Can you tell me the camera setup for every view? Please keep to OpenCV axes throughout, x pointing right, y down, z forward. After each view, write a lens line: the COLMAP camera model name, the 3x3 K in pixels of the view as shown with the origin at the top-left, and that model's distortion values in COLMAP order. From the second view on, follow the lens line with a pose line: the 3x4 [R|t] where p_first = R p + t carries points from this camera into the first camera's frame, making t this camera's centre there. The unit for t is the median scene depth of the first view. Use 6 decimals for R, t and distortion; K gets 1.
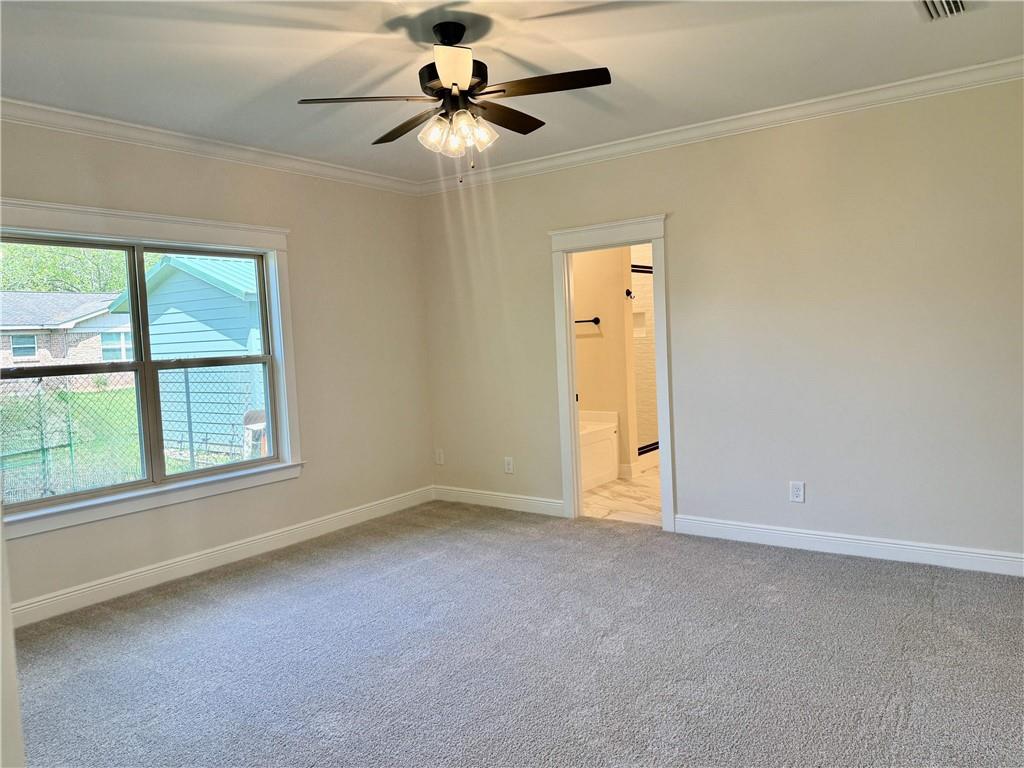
lens RADIAL K [[732.7, 0, 512.0], [0, 732.7, 384.0], [0, 0, 1]] dist [0.085015, -0.139325]
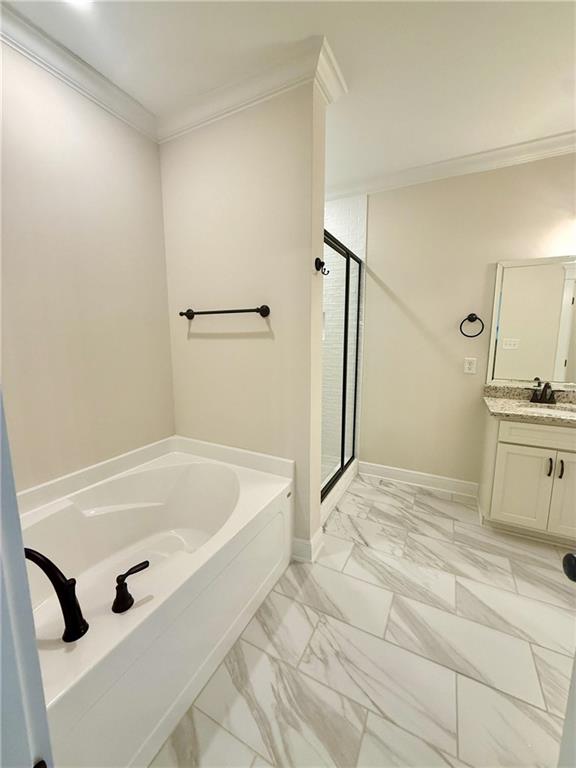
lens RADIAL K [[305.9, 0, 289.2], [0, 305.9, 379.9], [0, 0, 1]] dist [-0.000452, -0.000354]
pose [[0.995101, 0.028515, 0.094661, 0.113273], [-0.035512, 0.996694, 0.073076, -0.048952], [-0.092264, -0.076080, 0.992824, 0.745865]]
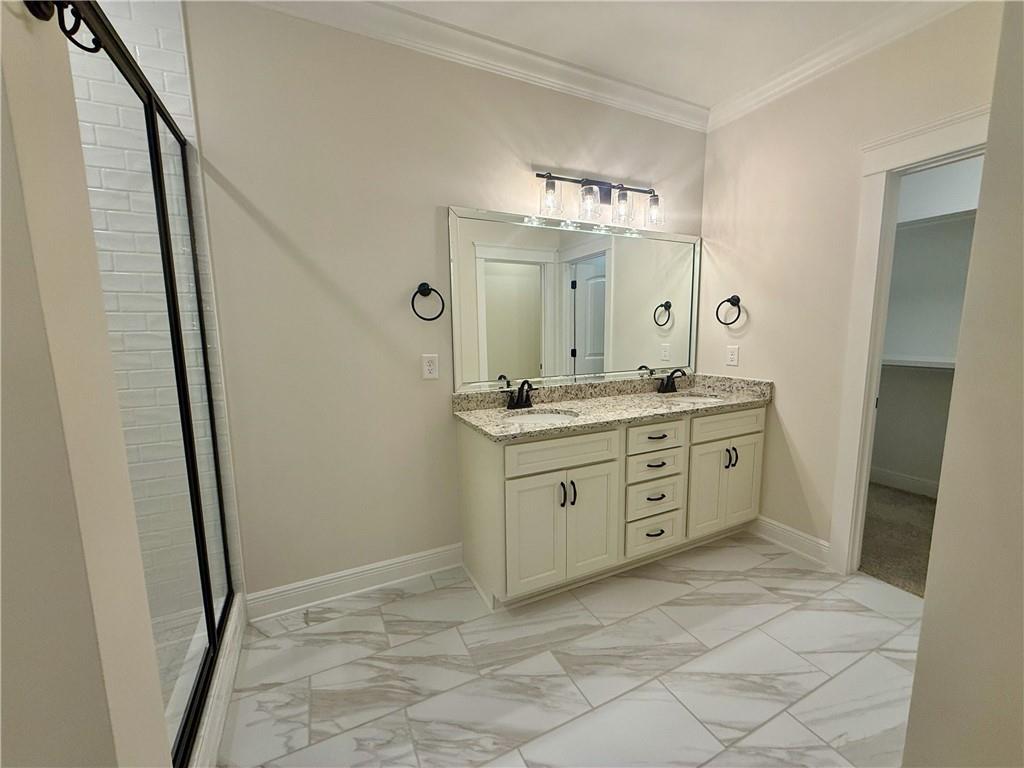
lens RADIAL K [[407.8, 0, 507.6], [0, 407.8, 383.6], [0, 0, 1]] dist [-0.000452, -0.000354]
pose [[0.525056, -0.076008, 0.847667, 0.132270], [0.045624, 0.997086, 0.061146, -0.050103], [-0.849844, 0.006569, 0.526994, 0.875122]]
